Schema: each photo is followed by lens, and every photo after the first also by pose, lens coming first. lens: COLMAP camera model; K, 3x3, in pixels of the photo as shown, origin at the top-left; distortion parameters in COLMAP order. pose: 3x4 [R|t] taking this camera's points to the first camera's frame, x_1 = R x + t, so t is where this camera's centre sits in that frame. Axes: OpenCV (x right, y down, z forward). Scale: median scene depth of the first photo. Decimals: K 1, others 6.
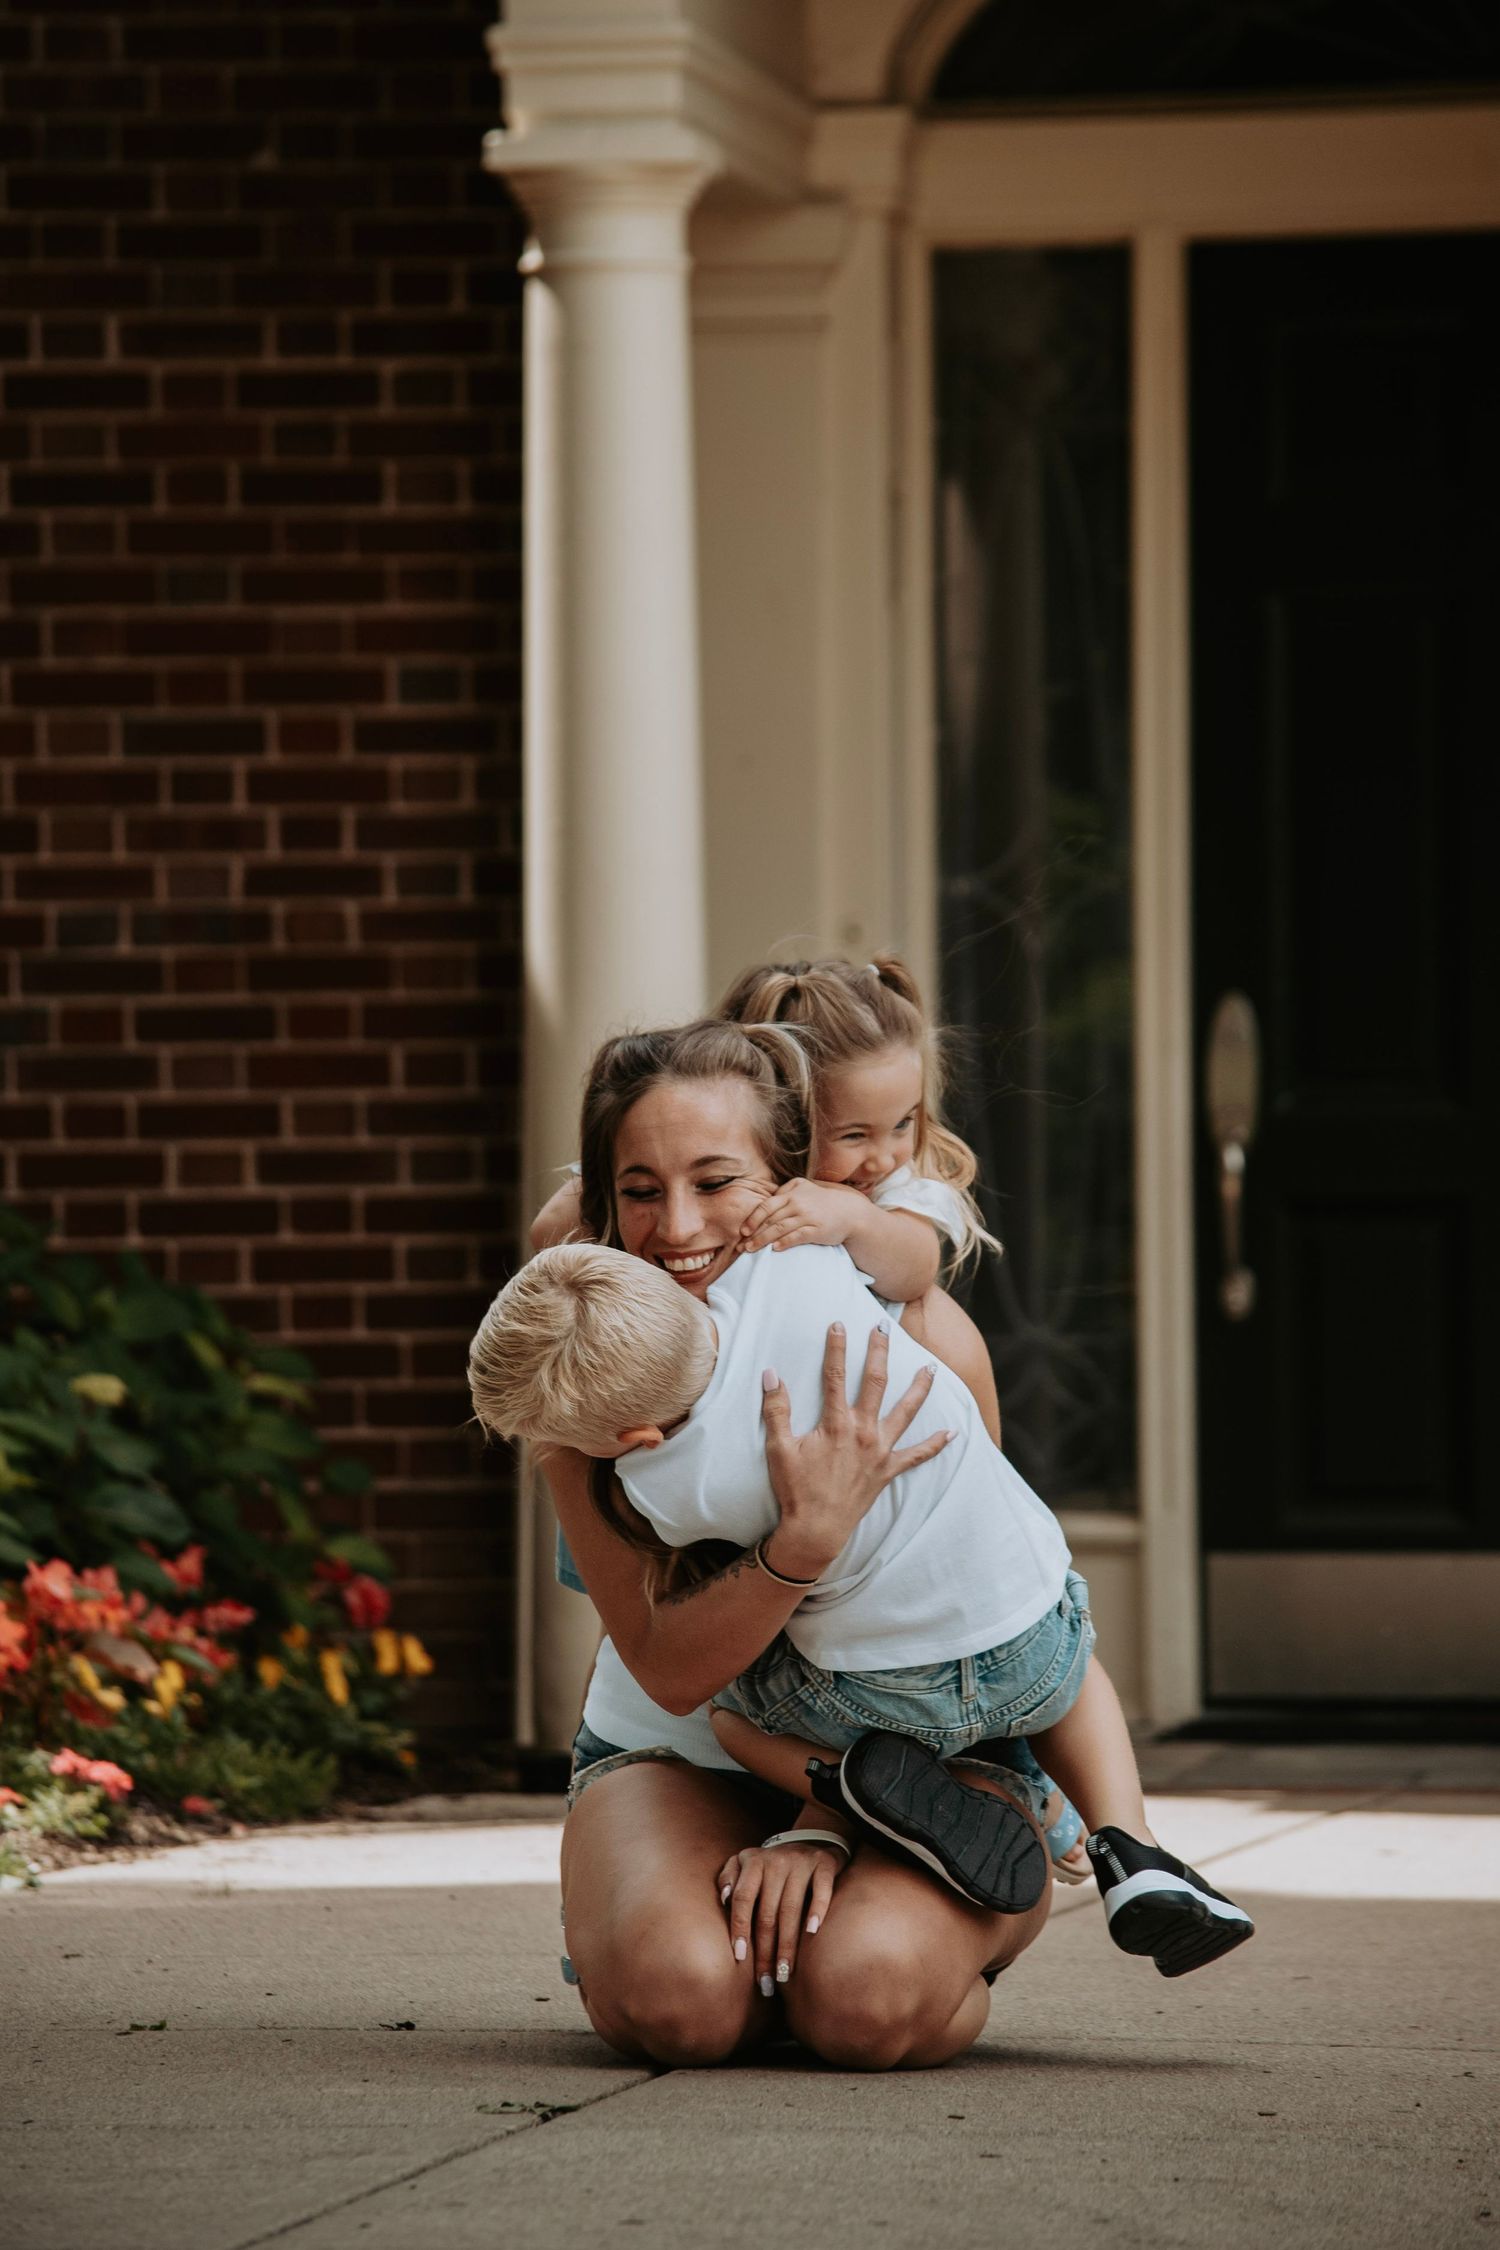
lens RADIAL K [[14341.6, 0, 736.8], [0, 14341.6, 1105.3], [0, 0, 1]] dist [3.943233, 0.000000]
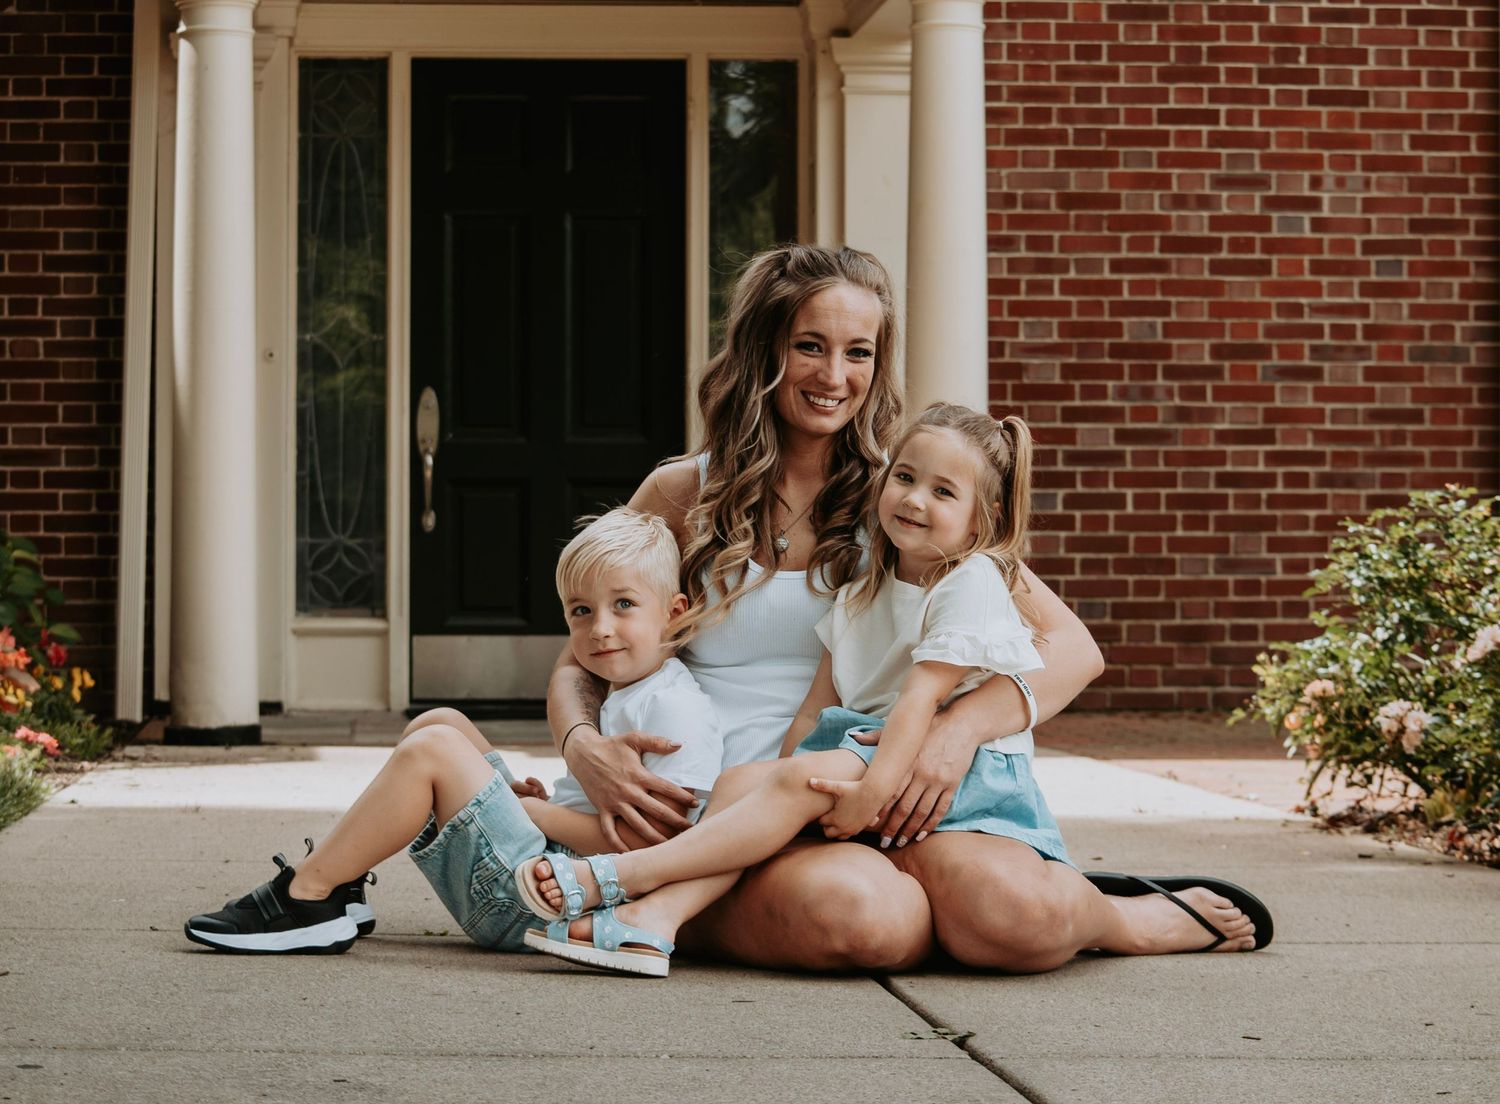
lens RADIAL K [[4391.7, 0, 744.8], [0, 4391.7, 552.6], [0, 0, 1]] dist [-0.244079, 0.000000]
pose [[0.977863, 0.012550, 0.208868, -0.060499], [-0.014870, 0.999844, 0.009544, 0.010812], [-0.208715, -0.012438, 0.977897, 0.322621]]
